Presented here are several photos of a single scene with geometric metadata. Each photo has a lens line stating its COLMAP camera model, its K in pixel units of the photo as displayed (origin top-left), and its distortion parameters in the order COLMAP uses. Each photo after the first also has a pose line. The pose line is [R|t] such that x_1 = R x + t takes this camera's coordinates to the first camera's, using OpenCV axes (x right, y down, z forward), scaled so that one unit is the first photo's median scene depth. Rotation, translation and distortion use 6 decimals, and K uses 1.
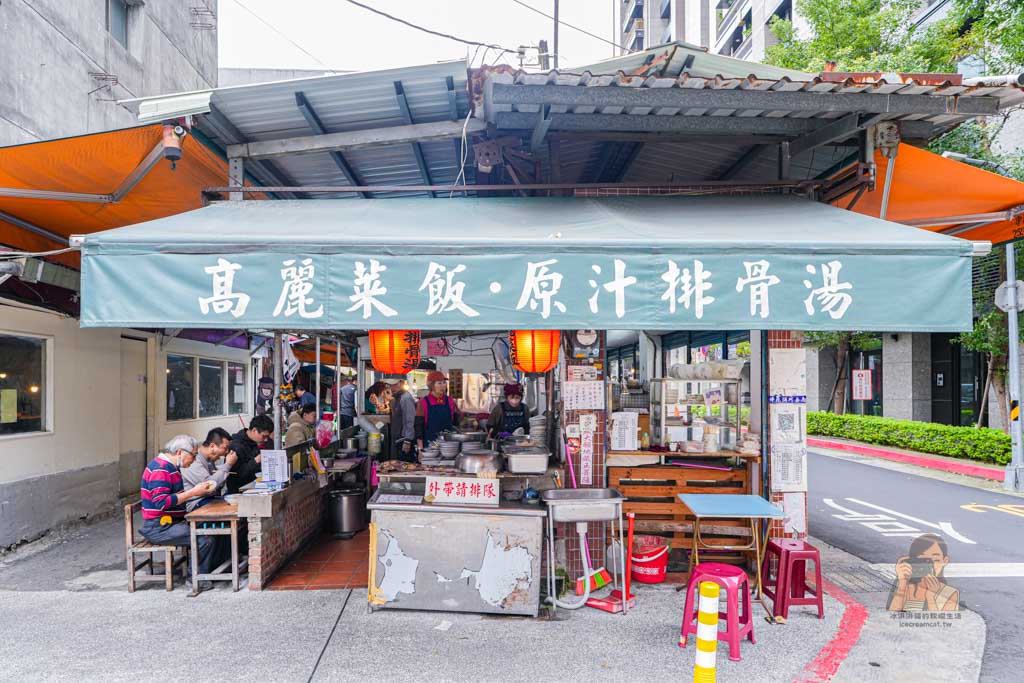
lens RADIAL K [[710.4, 0, 512.0], [0, 710.4, 341.5], [0, 0, 1]] dist [0.000000, -0.000017]
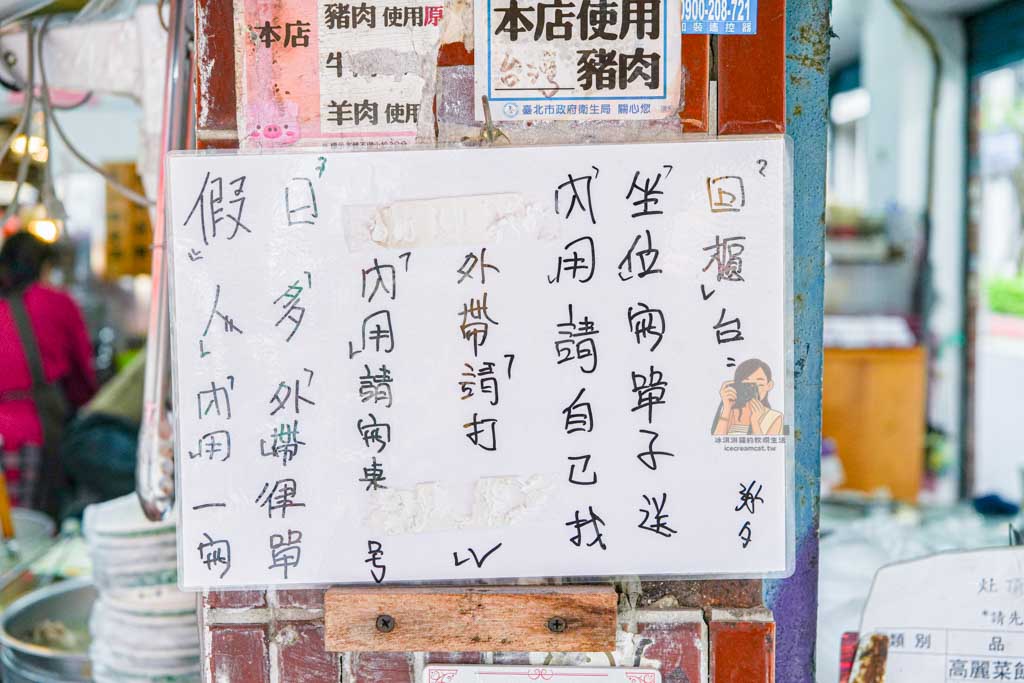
lens RADIAL K [[1491.4, 0, 512.0], [0, 1491.4, 341.5], [0, 0, 1]] dist [-0.001518, -0.004432]
pose [[0.999990, -0.003336, 0.002974, 0.103659], [0.002894, 0.990454, 0.137814, 0.054593], [-0.003405, -0.137804, 0.990454, 0.864675]]
